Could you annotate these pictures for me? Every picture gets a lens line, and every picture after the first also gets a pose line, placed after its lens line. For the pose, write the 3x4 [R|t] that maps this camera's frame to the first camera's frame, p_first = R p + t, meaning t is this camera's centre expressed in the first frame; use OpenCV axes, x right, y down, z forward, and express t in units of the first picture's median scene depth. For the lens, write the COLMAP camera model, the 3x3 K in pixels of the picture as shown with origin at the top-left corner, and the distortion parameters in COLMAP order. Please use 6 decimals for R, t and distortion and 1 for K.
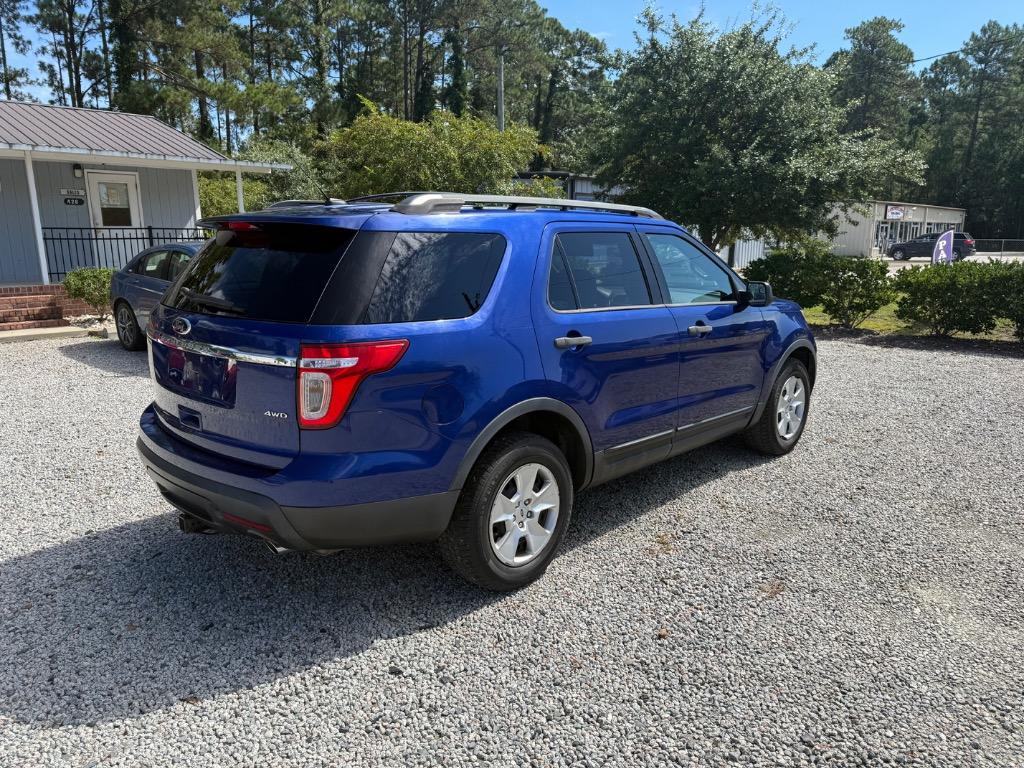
lens RADIAL K [[717.6, 0, 512.0], [0, 717.6, 384.0], [0, 0, 1]] dist [-0.006860, -0.004419]
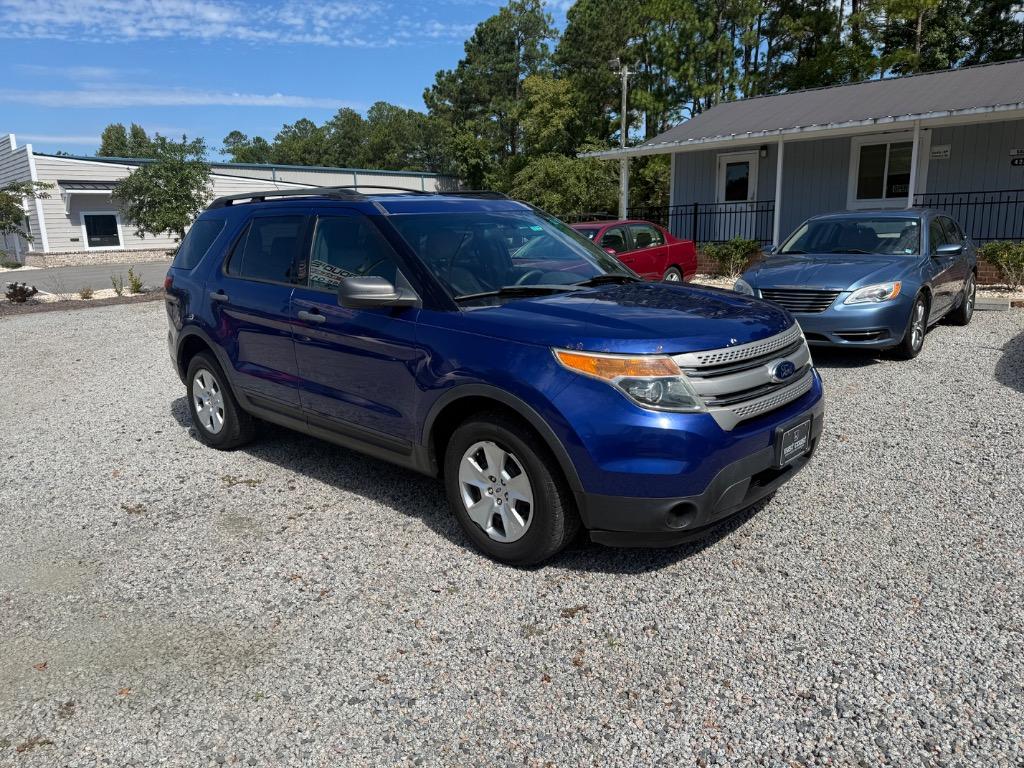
lens RADIAL K [[731.6, 0, 512.0], [0, 731.6, 384.0], [0, 0, 1]] dist [0.008946, -0.018196]
pose [[0.014019, 0.223300, -0.974649, 0.486444], [-0.166476, 0.961661, 0.217930, -0.099303], [0.985946, 0.159201, 0.050656, 0.465792]]
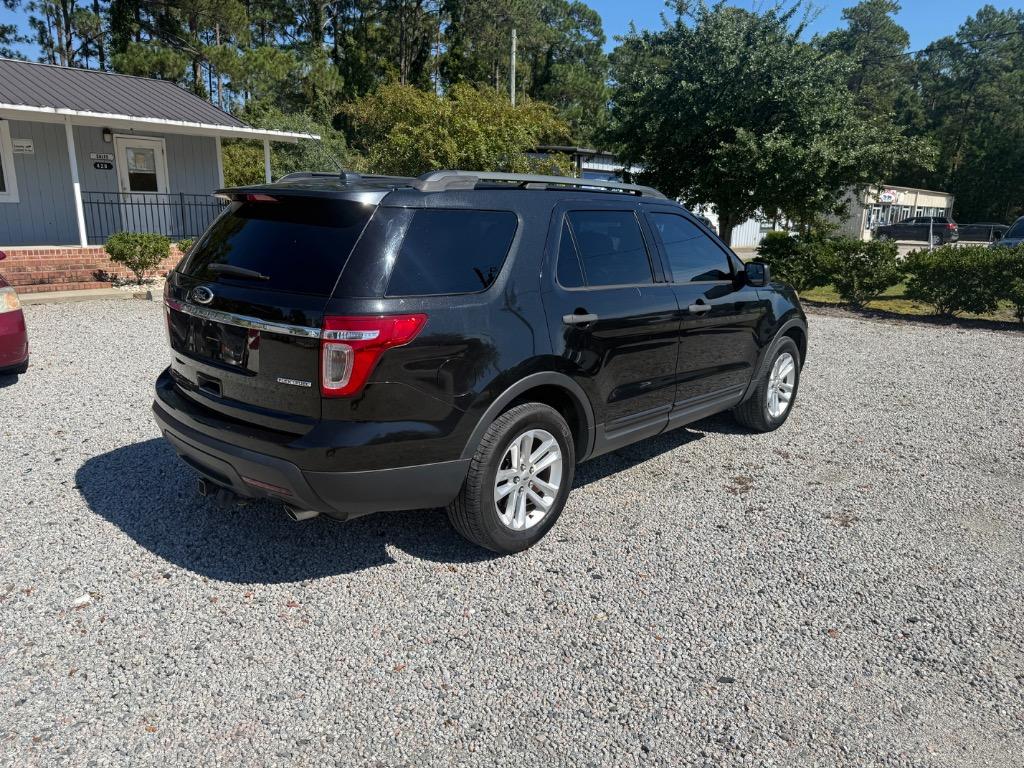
lens RADIAL K [[731.6, 0, 512.0], [0, 731.6, 384.0], [0, 0, 1]] dist [0.008946, -0.018196]
pose [[0.999276, 0.015044, 0.034936, -0.046420], [-0.016046, 0.999463, 0.028579, 0.007825], [-0.034487, -0.029119, 0.998981, -0.036702]]
